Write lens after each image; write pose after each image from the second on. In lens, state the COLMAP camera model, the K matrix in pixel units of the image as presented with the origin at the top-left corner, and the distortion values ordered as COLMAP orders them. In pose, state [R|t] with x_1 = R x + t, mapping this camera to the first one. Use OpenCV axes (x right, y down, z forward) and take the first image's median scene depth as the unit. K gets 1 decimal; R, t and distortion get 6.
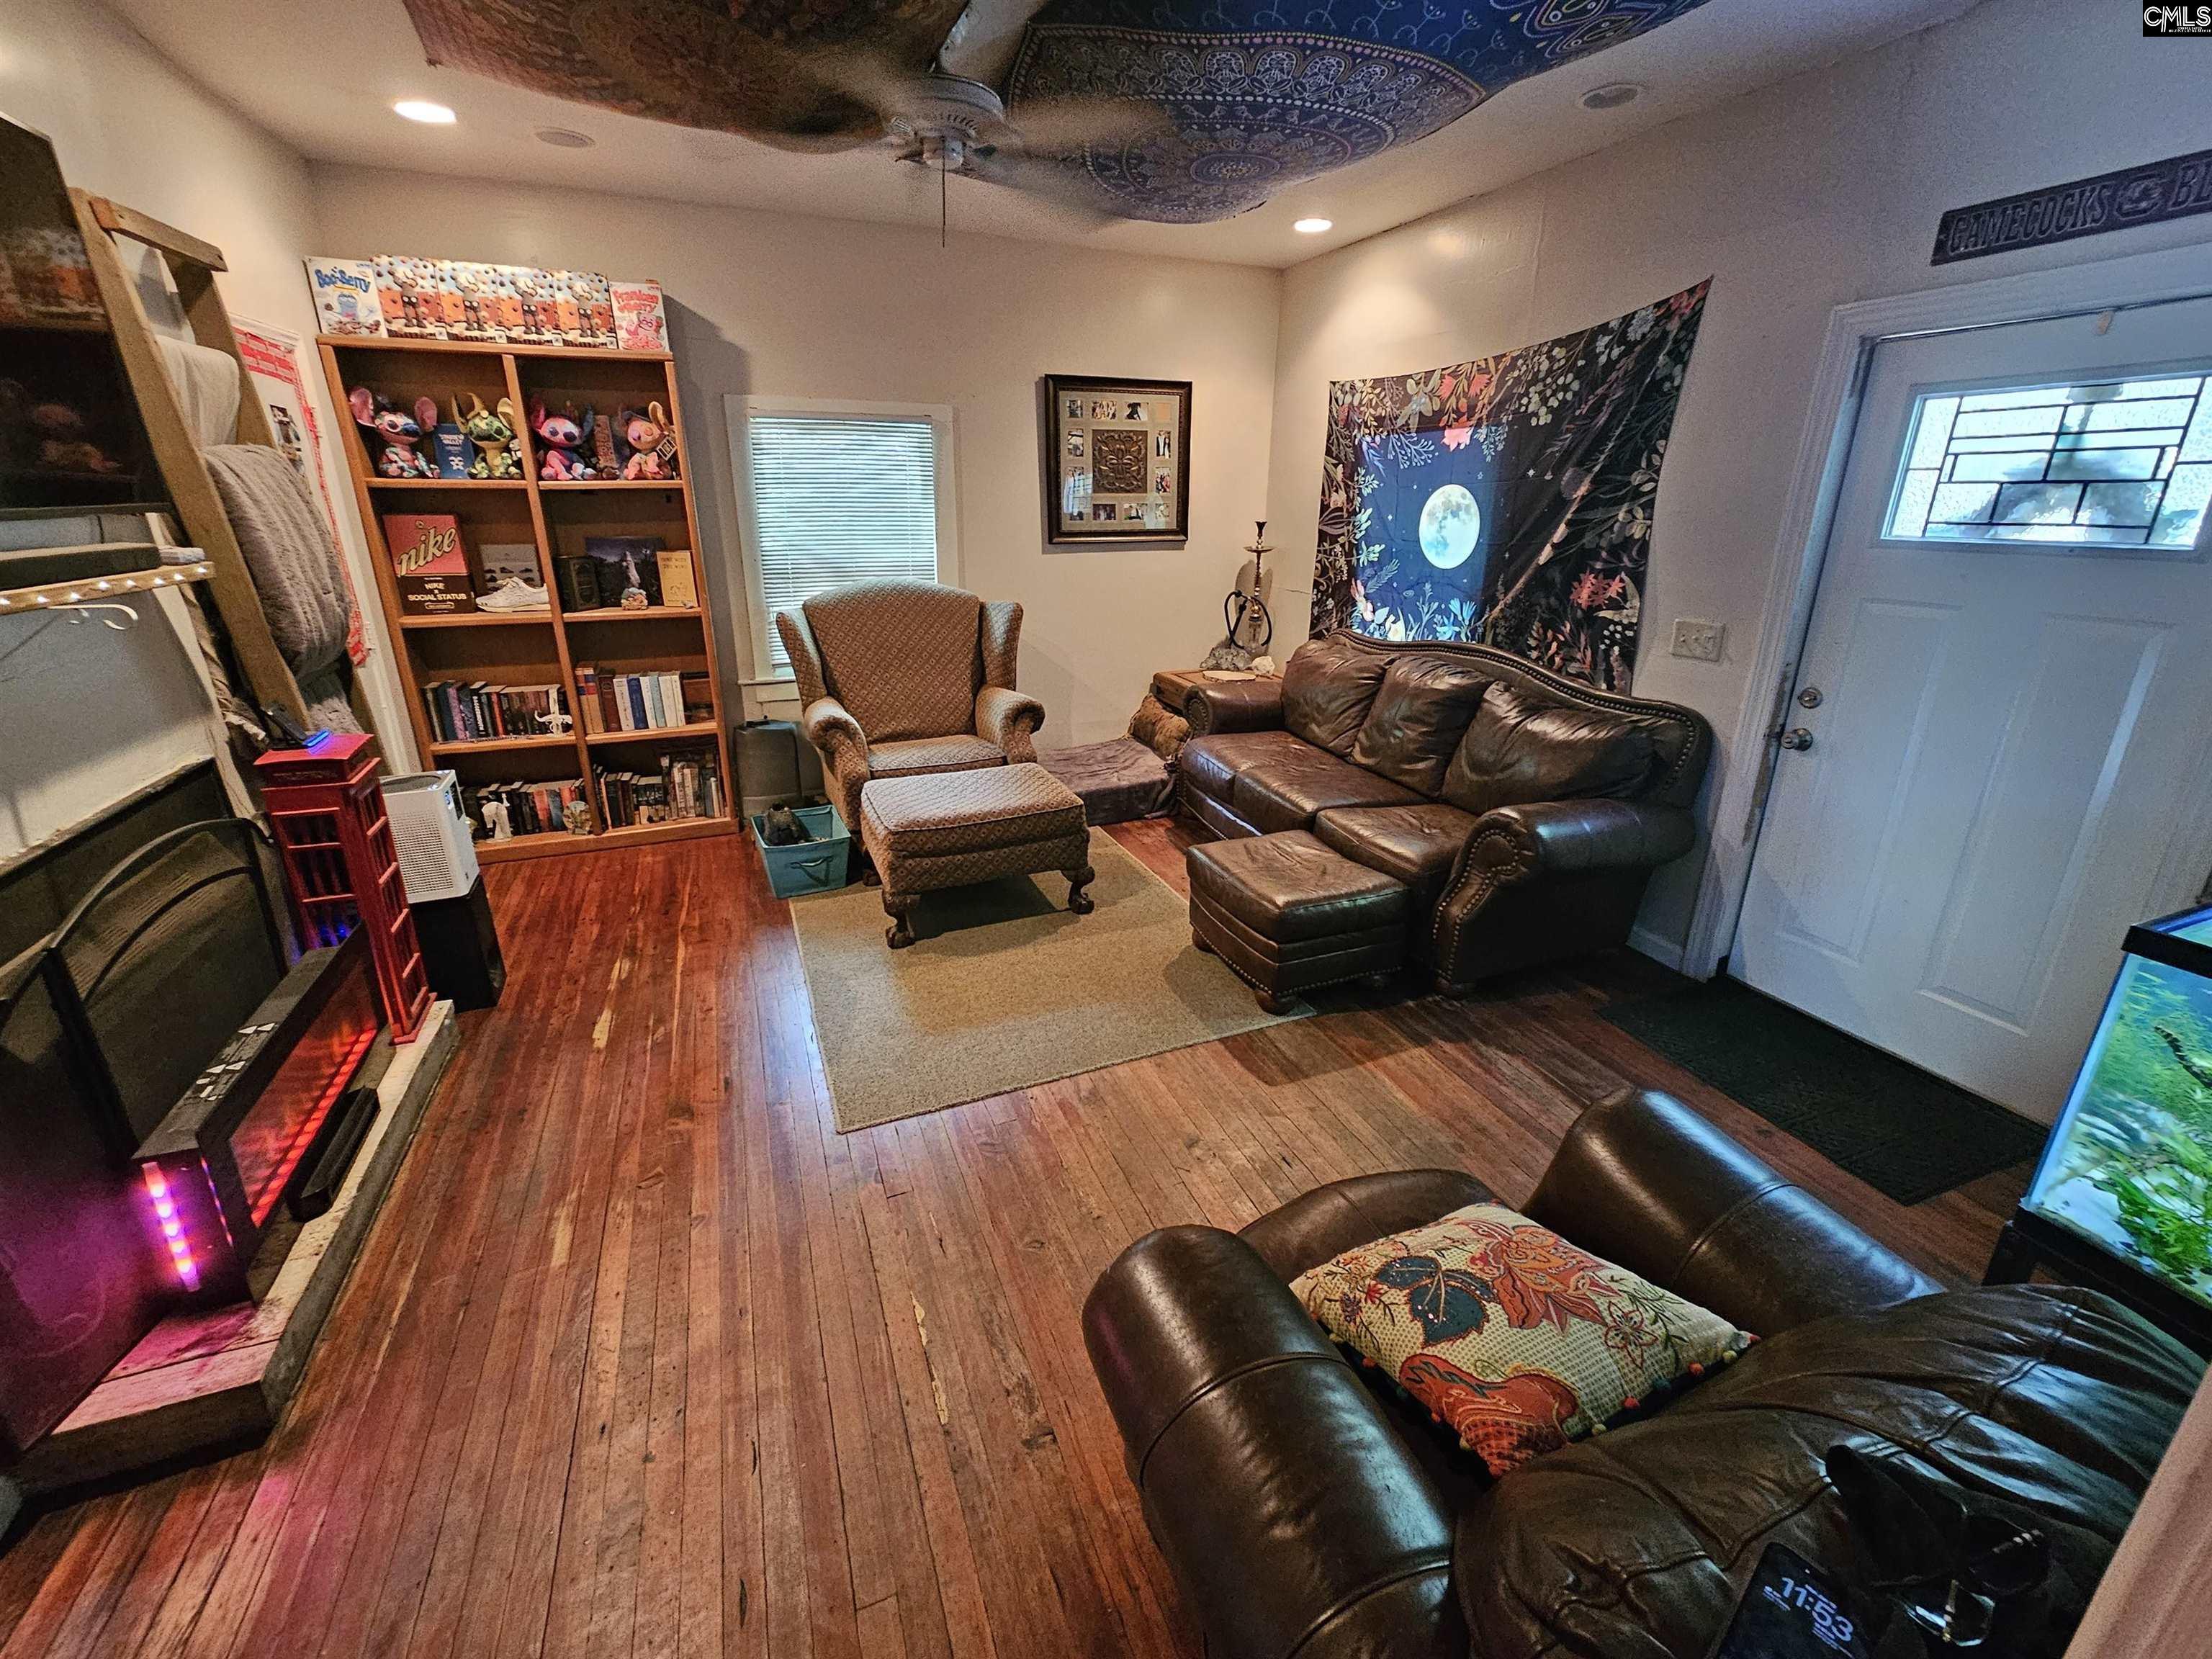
lens RADIAL K [[901.6, 0, 1100.2], [0, 901.6, 816.1], [0, 0, 1]] dist [0.002276, 0.000070]
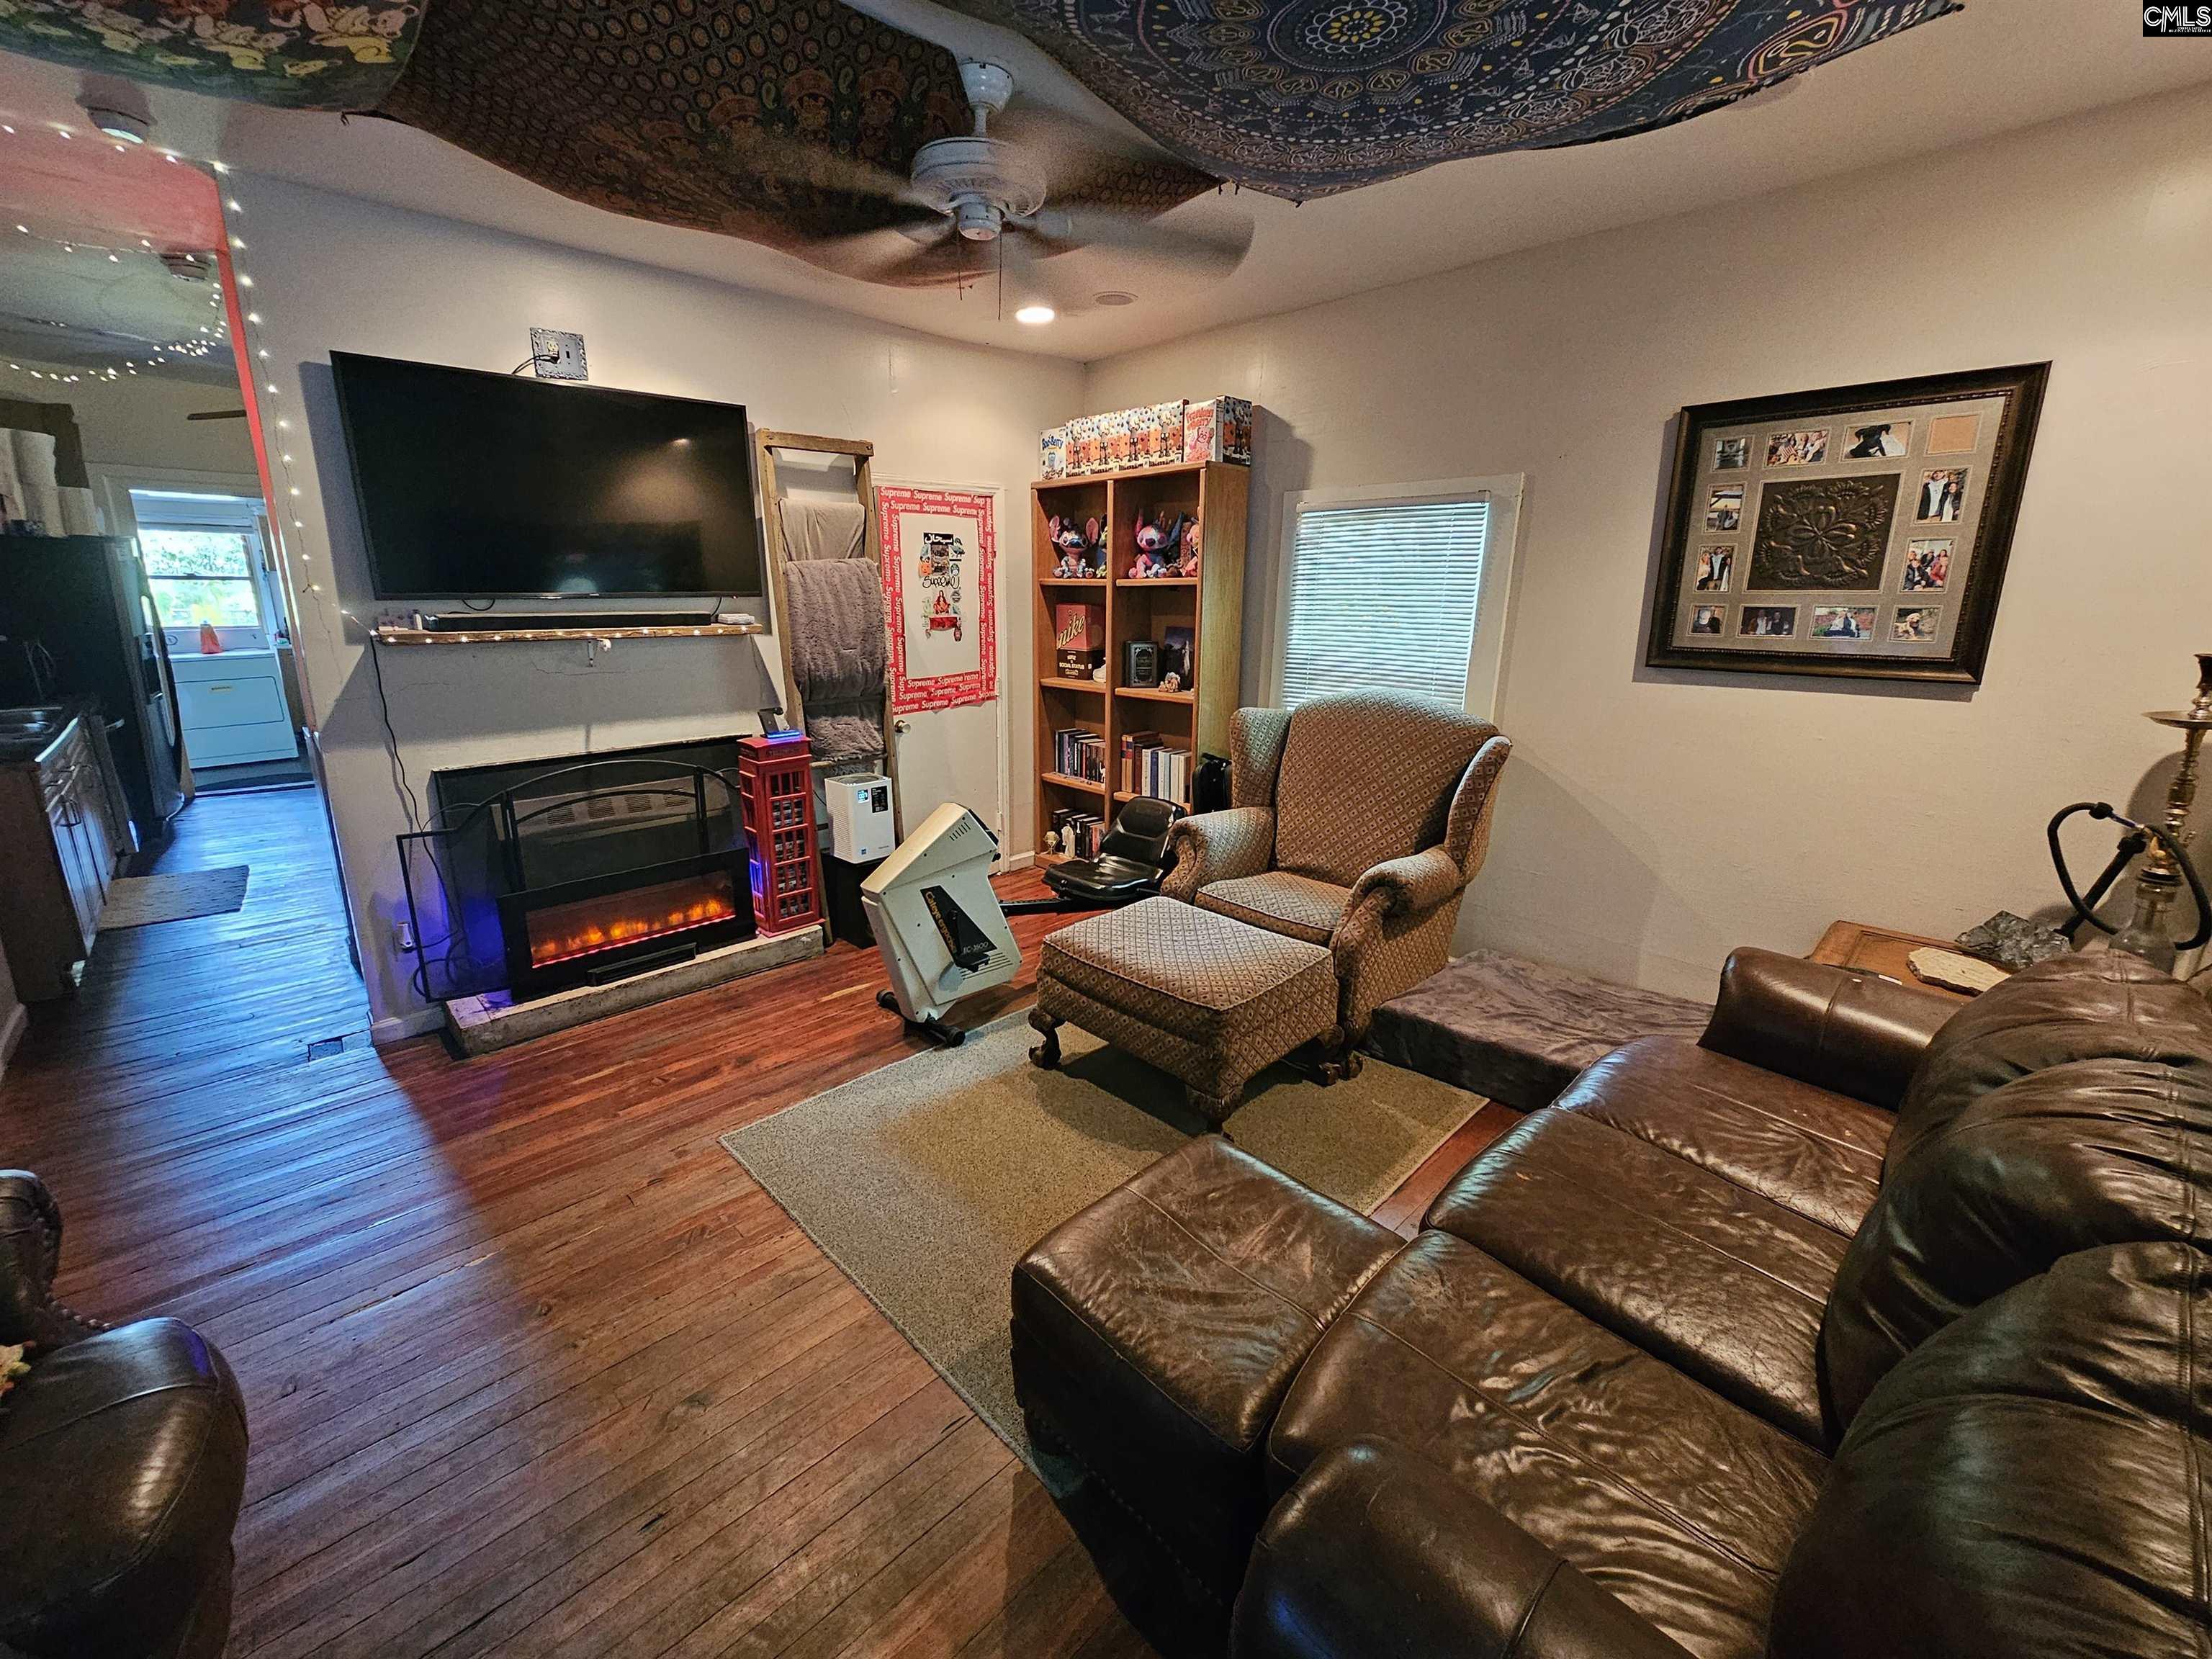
lens RADIAL K [[901.6, 0, 1097.0], [0, 901.6, 809.3], [0, 0, 1]] dist [0.002276, 0.000070]
pose [[0.365000, 0.218628, -0.904974, 0.531080], [-0.319827, 0.942326, 0.098657, -0.193742], [0.874349, 0.253425, 0.413872, 0.562217]]
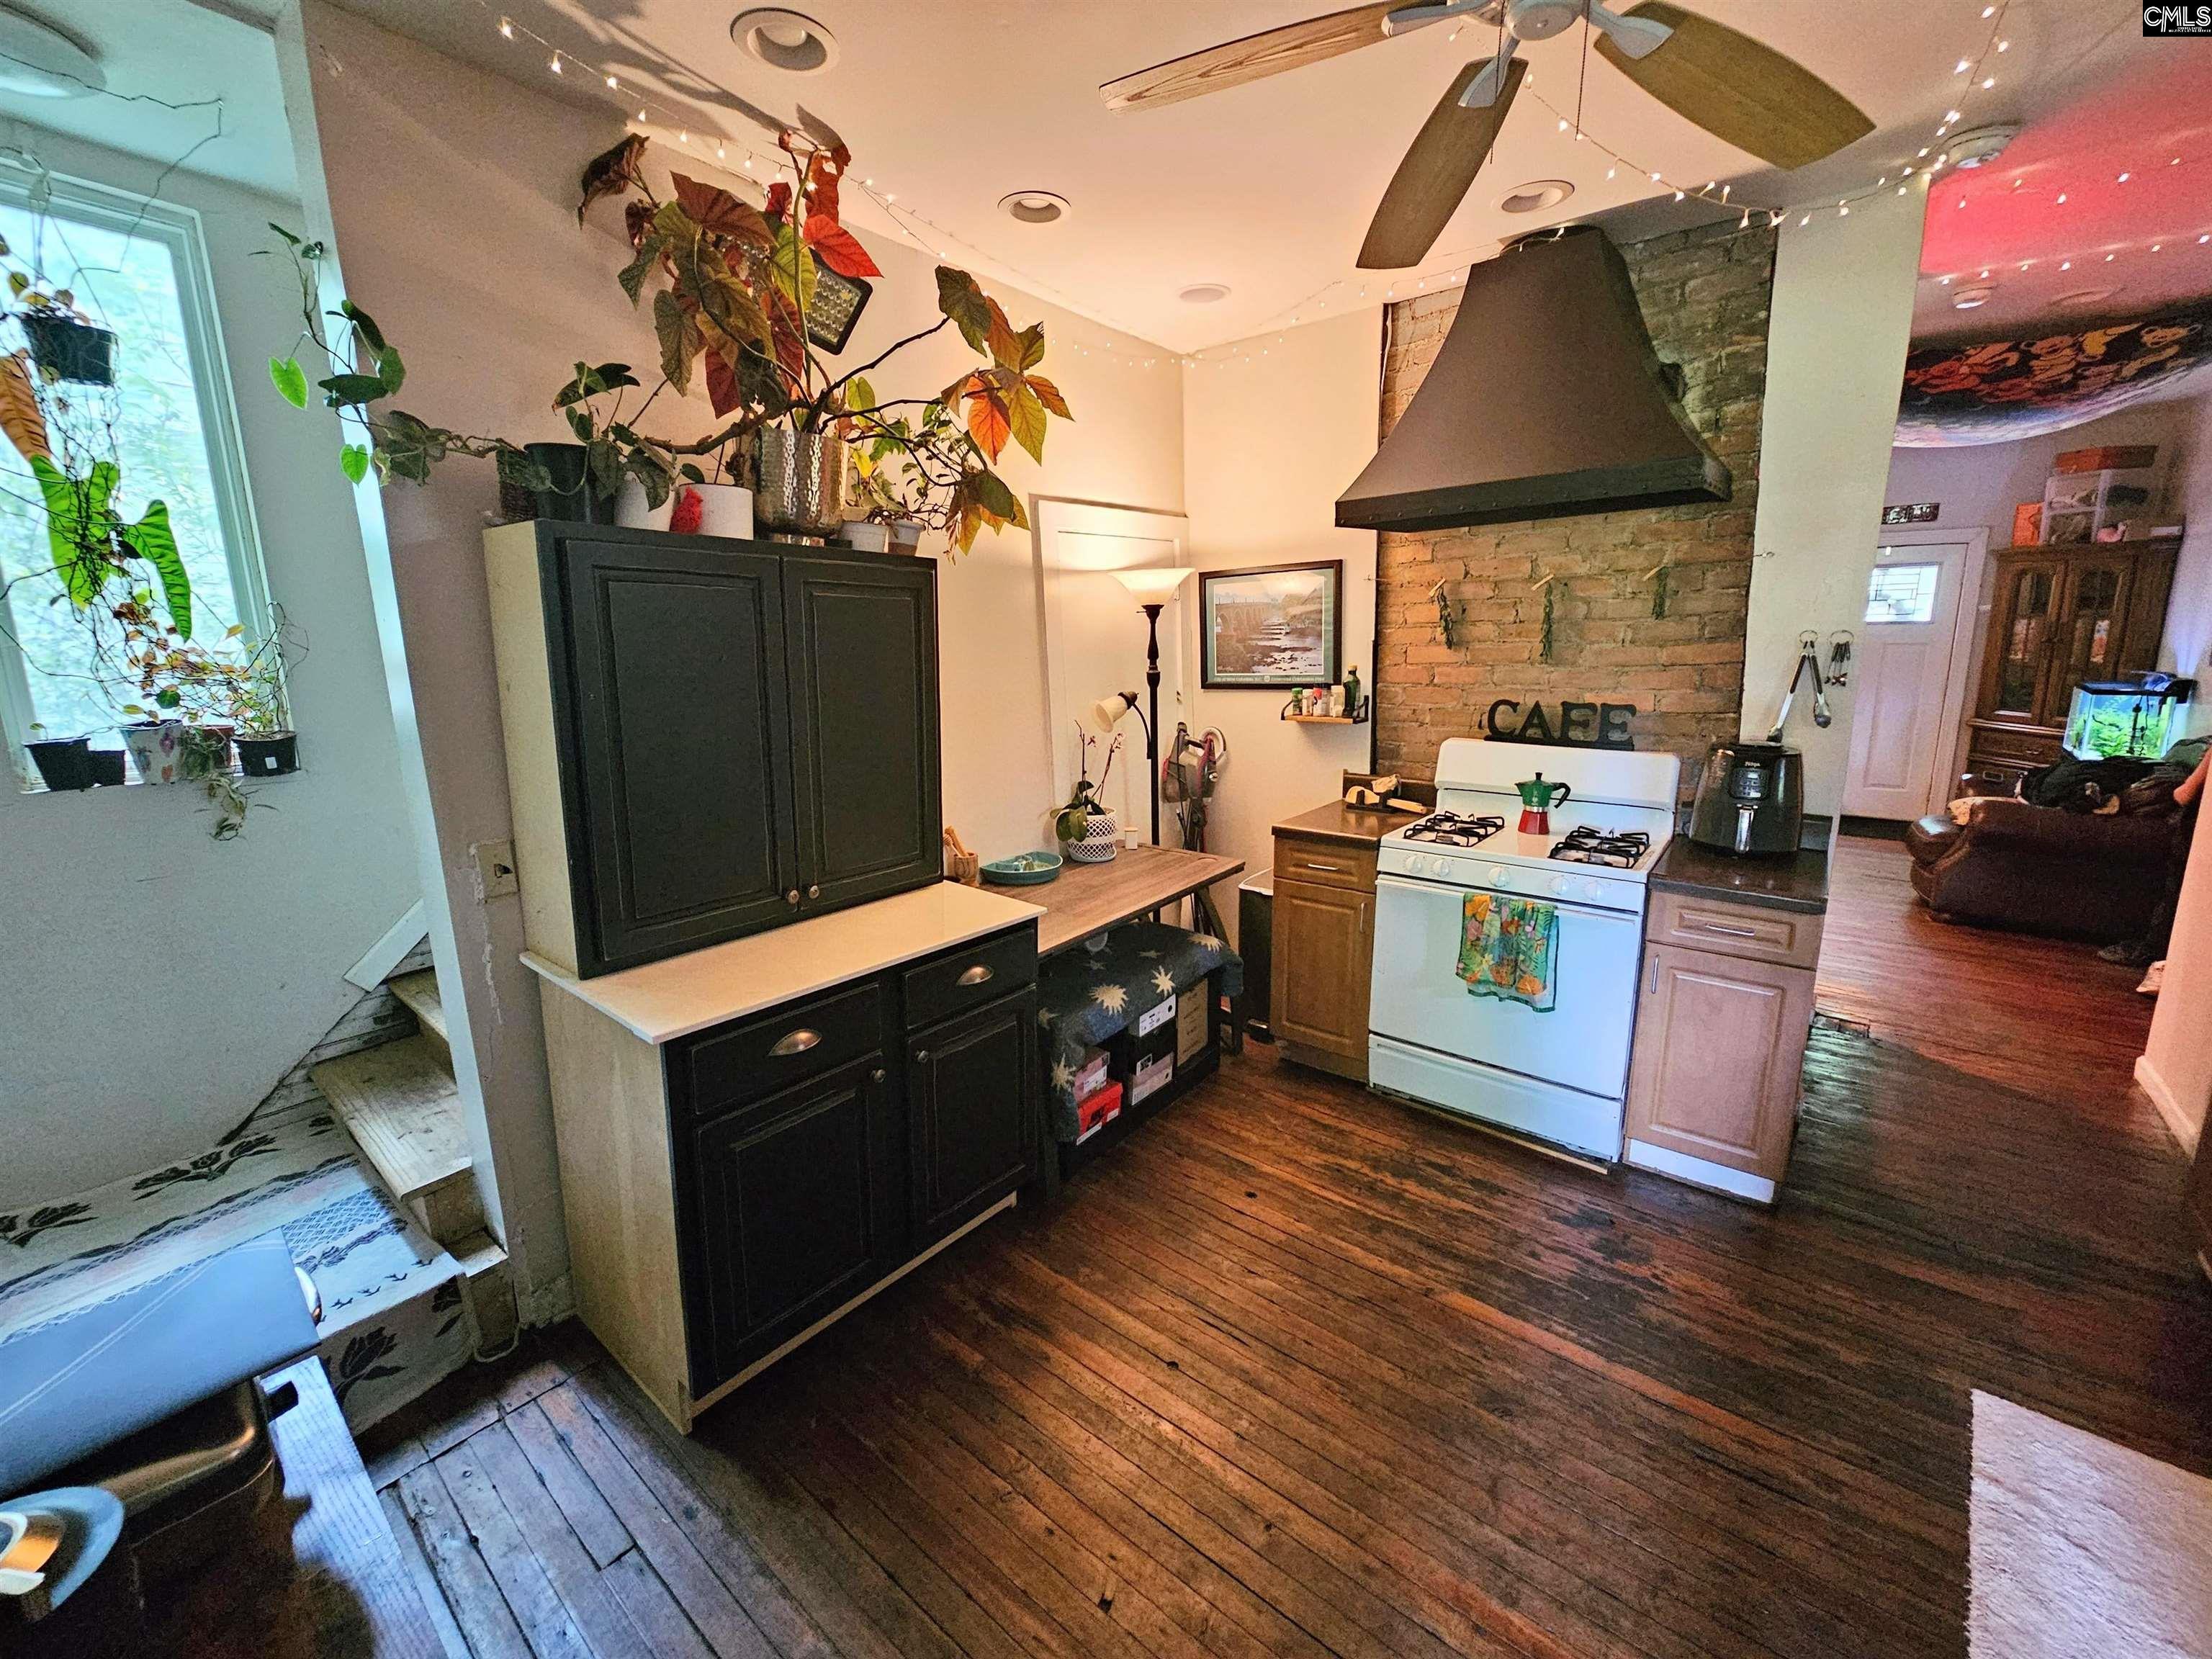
lens RADIAL K [[901.6, 0, 1105.8], [0, 901.6, 813.0], [0, 0, 1]] dist [0.002276, 0.000070]
pose [[0.875036, -0.125743, 0.467440, -1.626241], [0.186656, 0.978640, -0.086157, 0.057555], [-0.446622, 0.162641, 0.879816, -0.220982]]
